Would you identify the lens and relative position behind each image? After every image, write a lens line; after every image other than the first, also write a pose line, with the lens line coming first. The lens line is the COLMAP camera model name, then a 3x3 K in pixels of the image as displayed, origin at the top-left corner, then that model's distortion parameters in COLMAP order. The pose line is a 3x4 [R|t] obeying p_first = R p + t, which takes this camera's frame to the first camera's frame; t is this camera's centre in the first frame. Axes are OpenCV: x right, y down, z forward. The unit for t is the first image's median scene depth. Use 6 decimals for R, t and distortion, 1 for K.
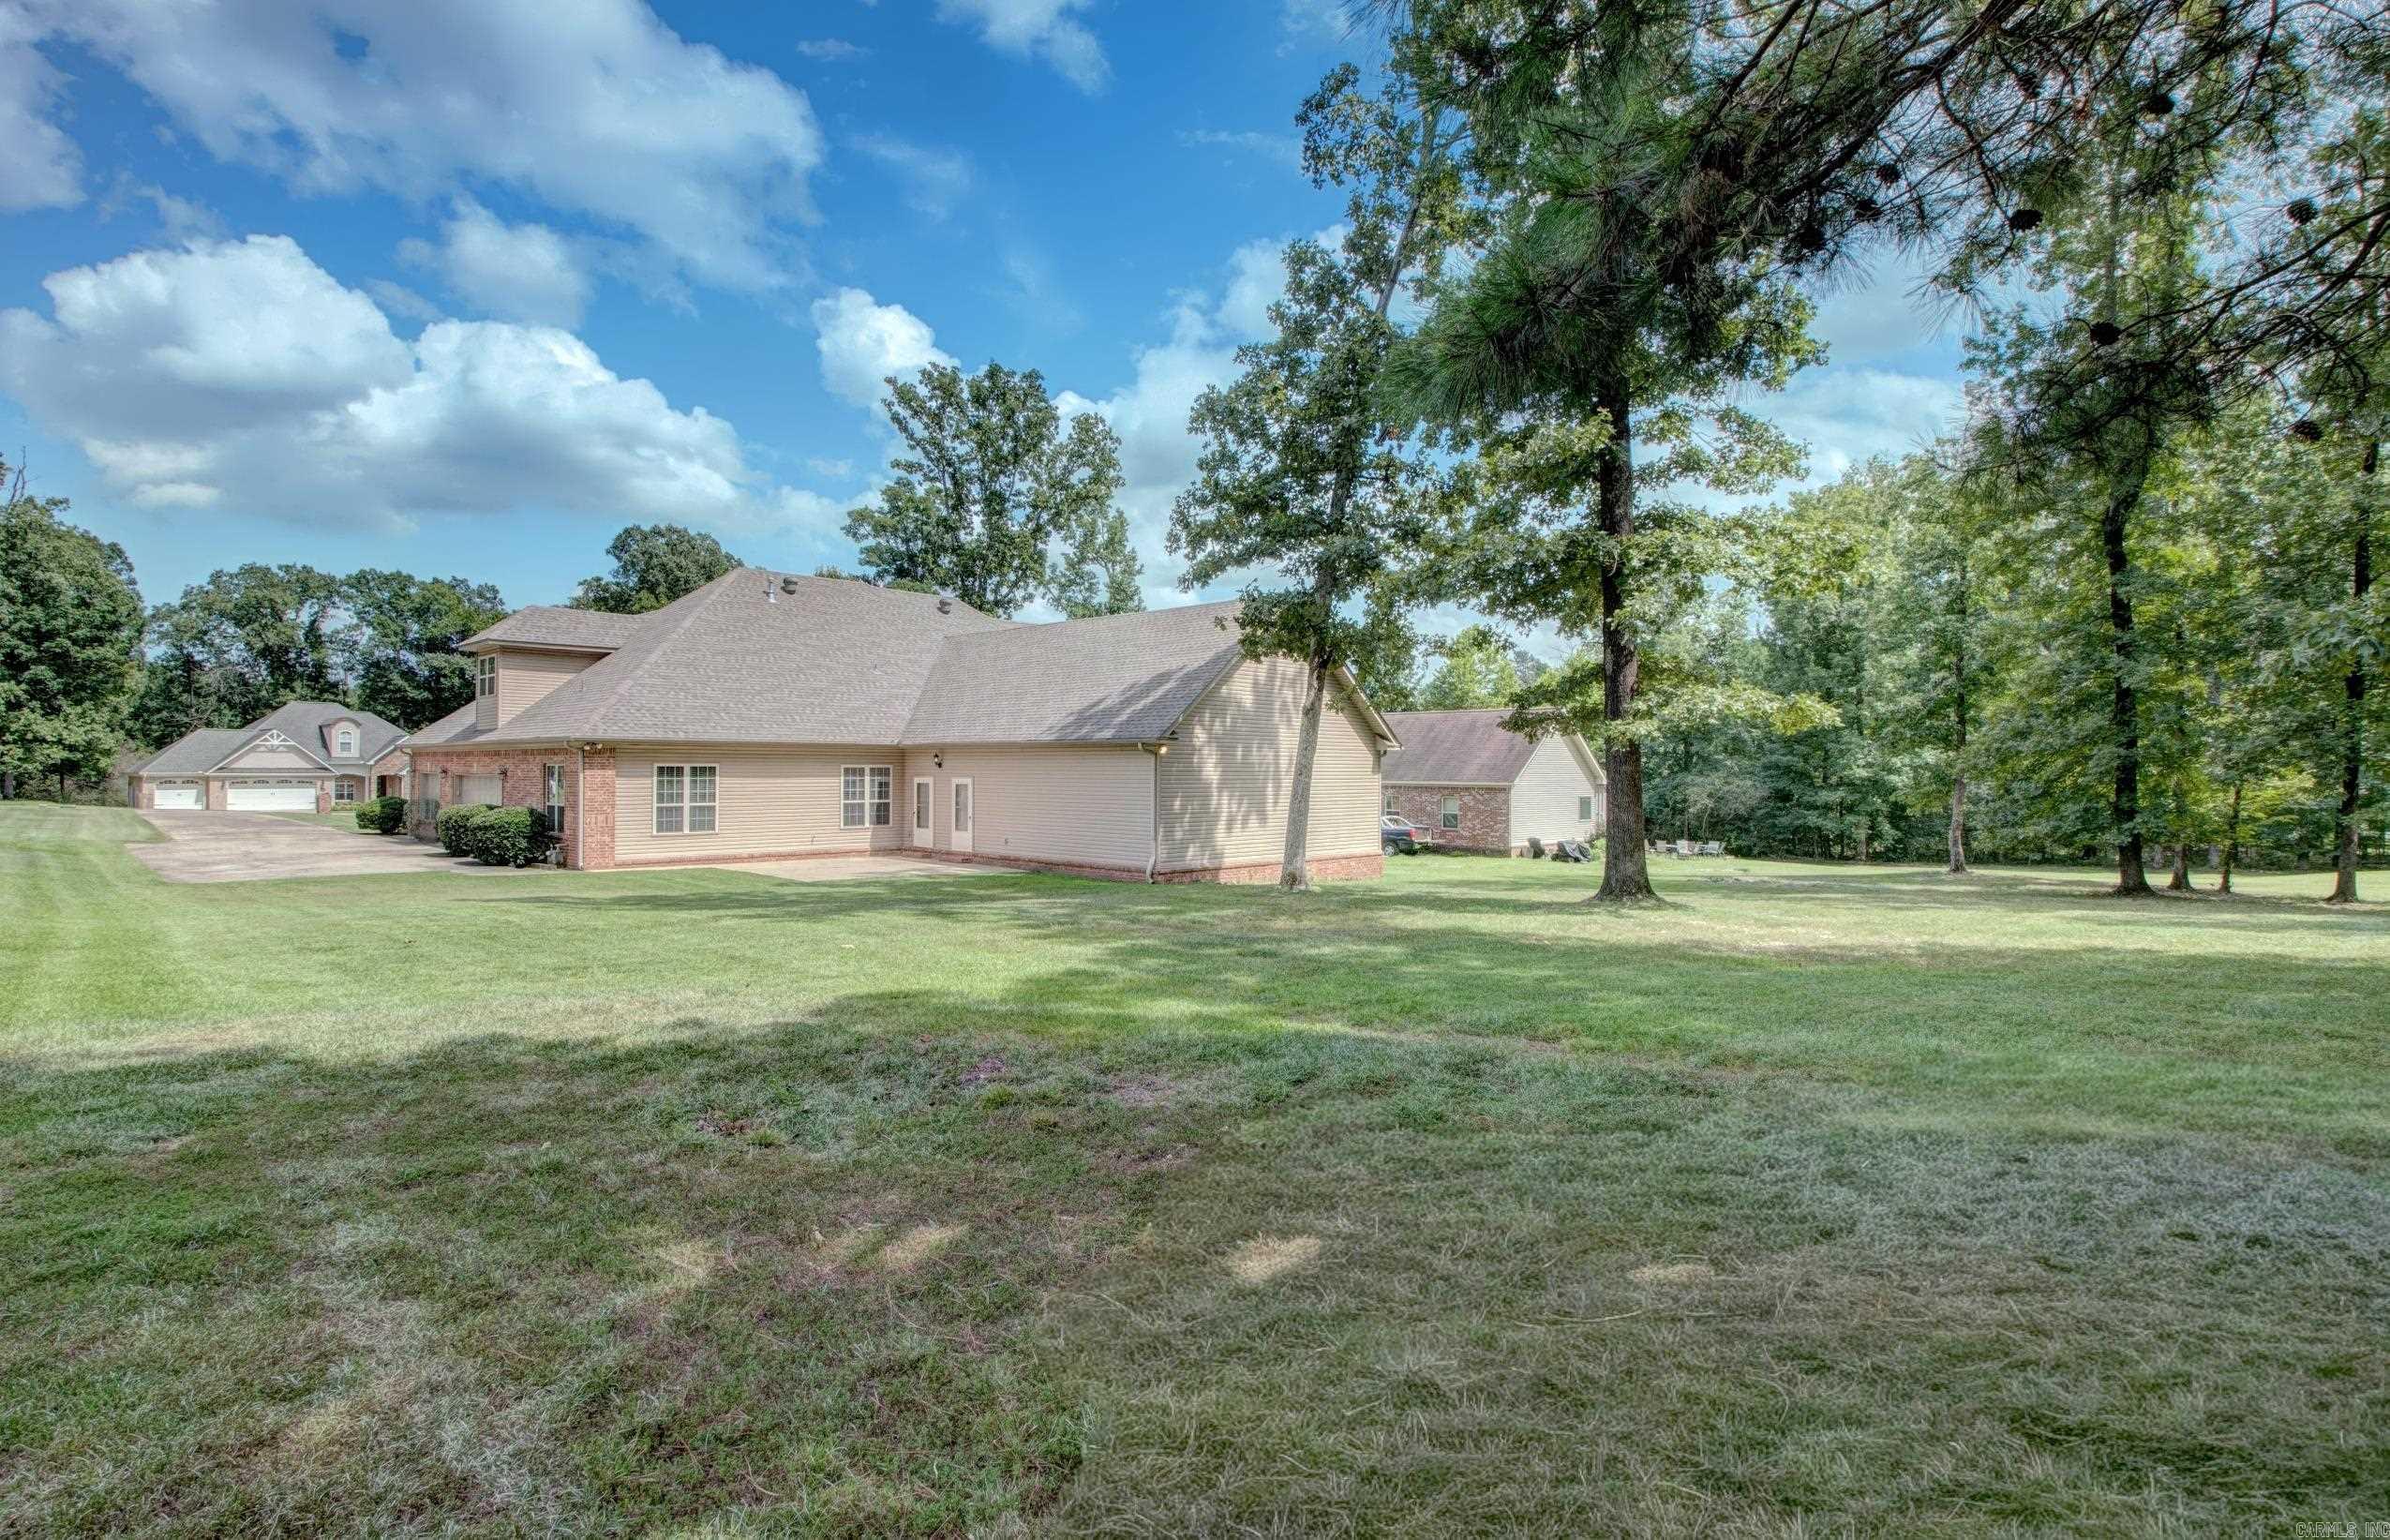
lens RADIAL K [[1169.9, 0, 1185.0], [0, 1169.9, 768.7], [0, 0, 1]] dist [0.003858, -0.020037]
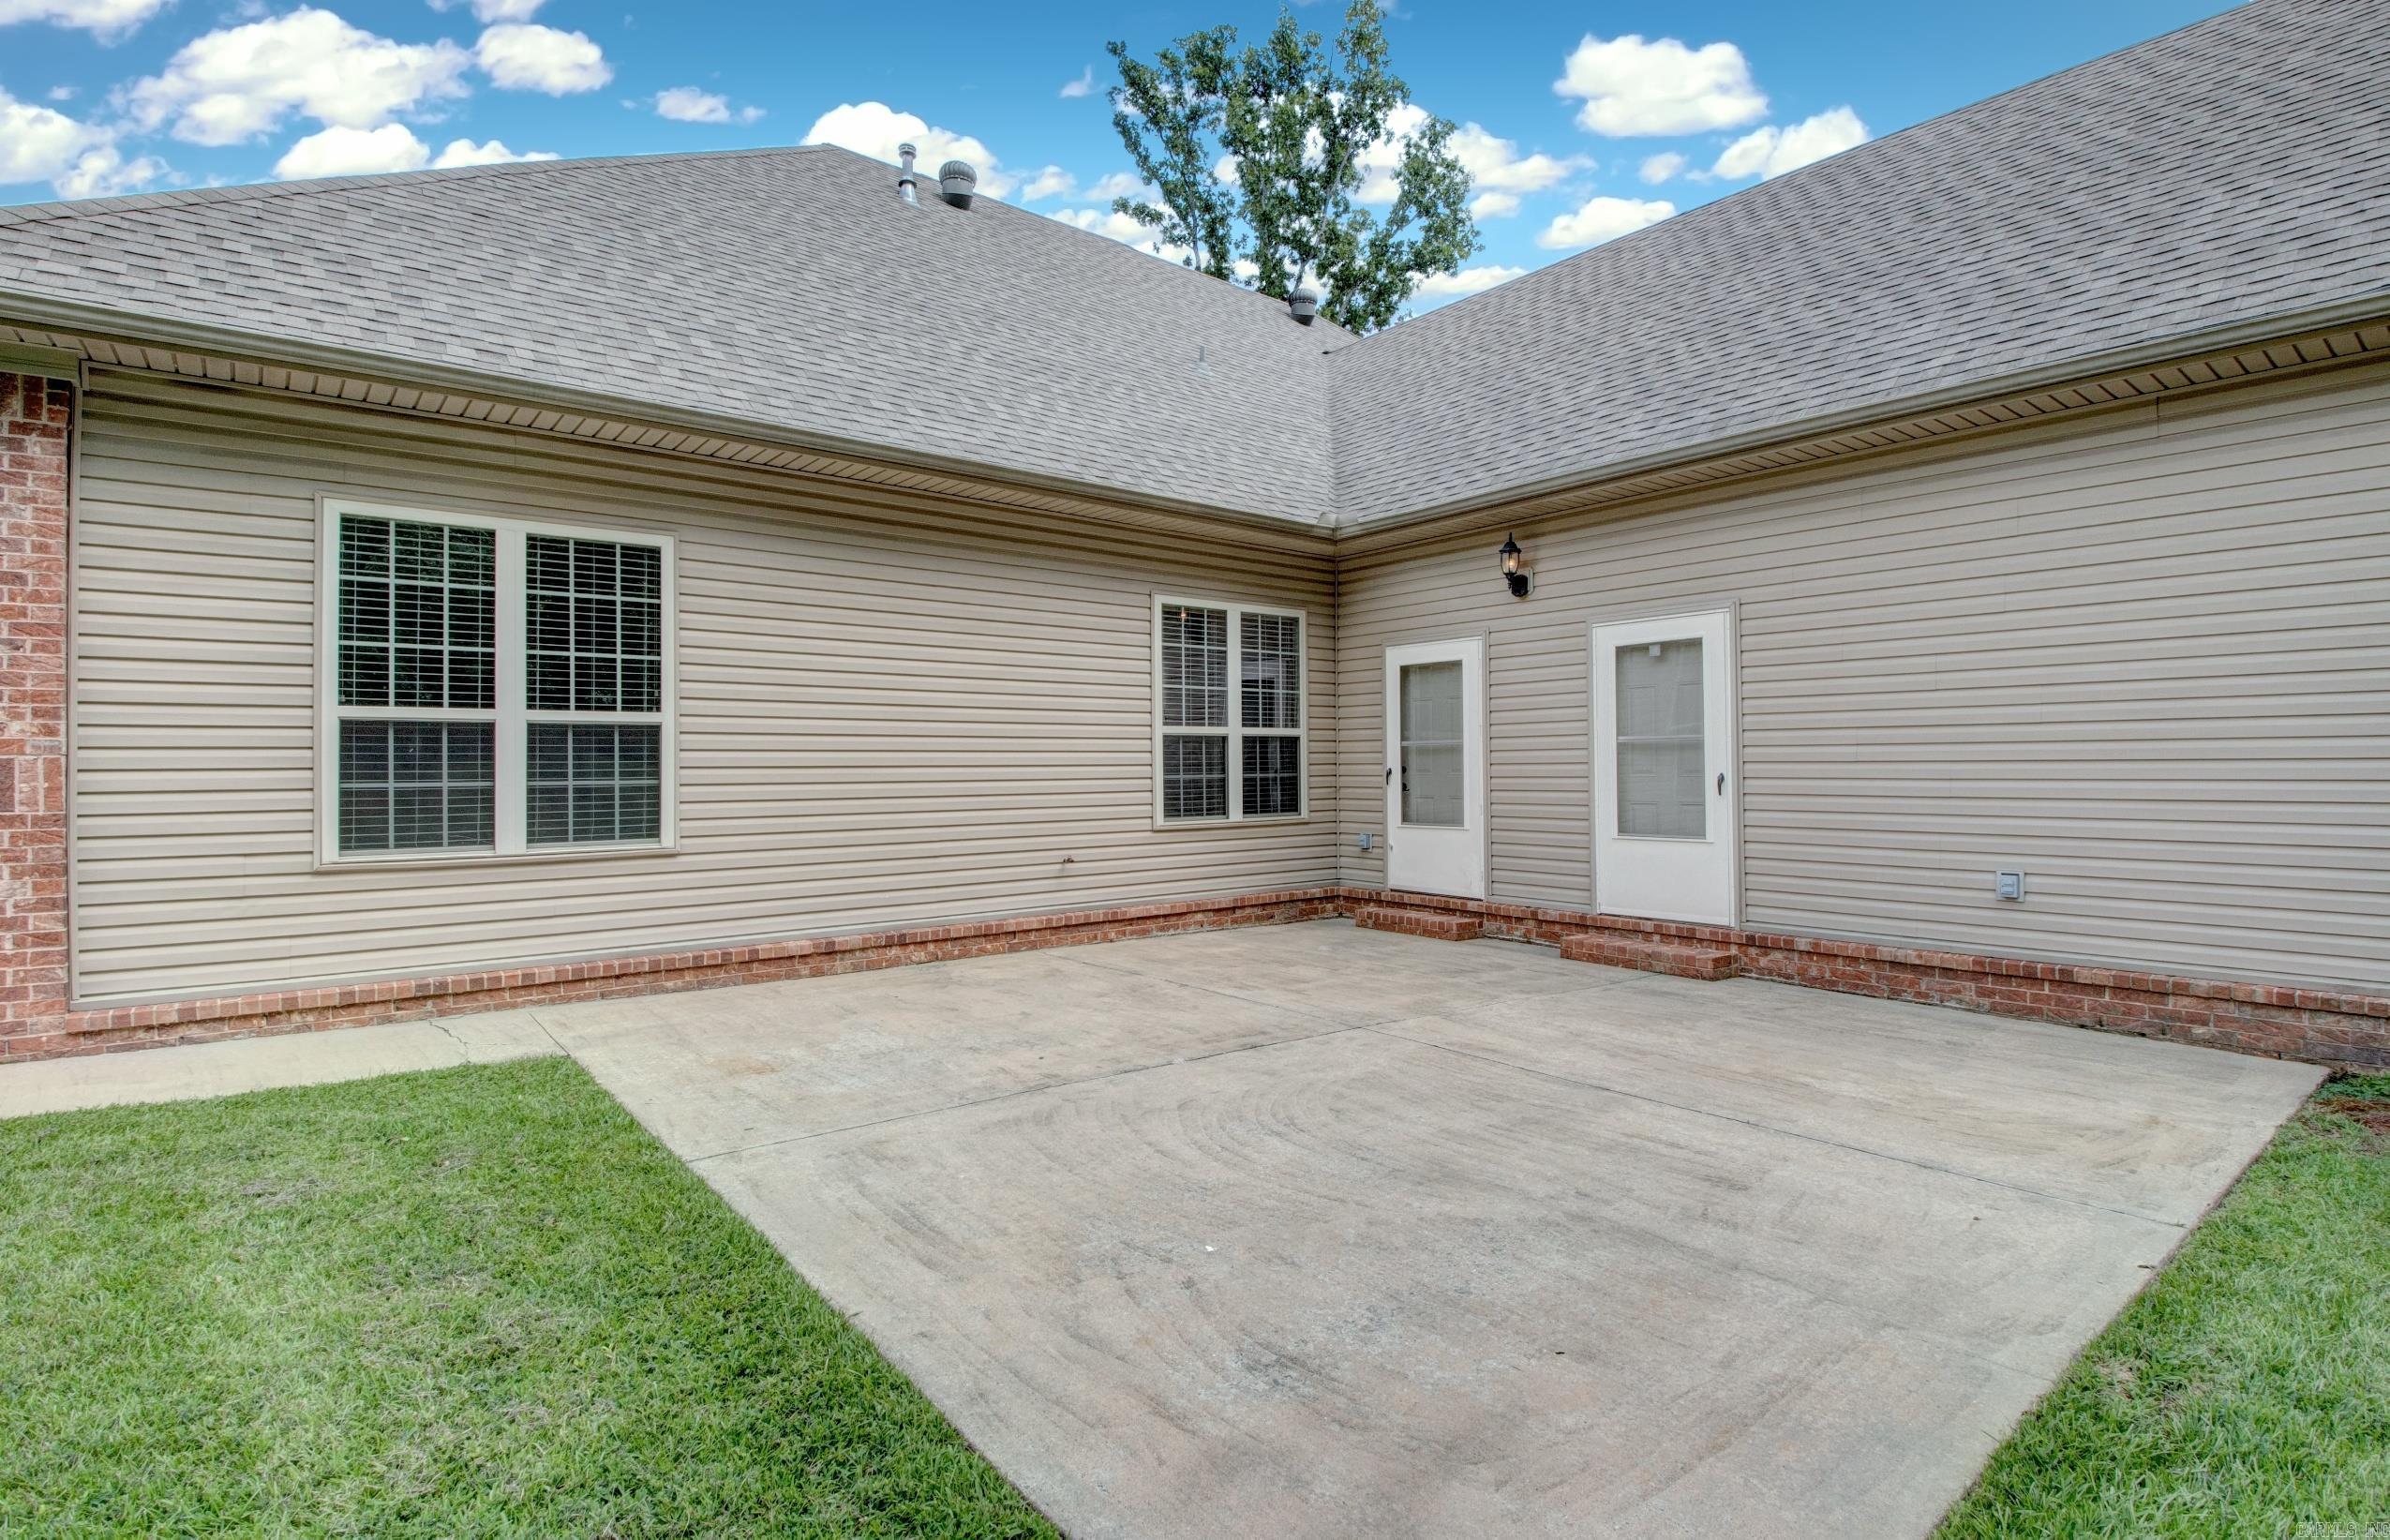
lens RADIAL K [[1169.9, 0, 1185.0], [0, 1169.9, 768.7], [0, 0, 1]] dist [0.003858, -0.020037]
pose [[0.992371, -0.012103, -0.122692, -0.249216], [0.012303, 0.999924, 0.000870, 0.036708], [0.122672, -0.002373, 0.992444, 0.716350]]
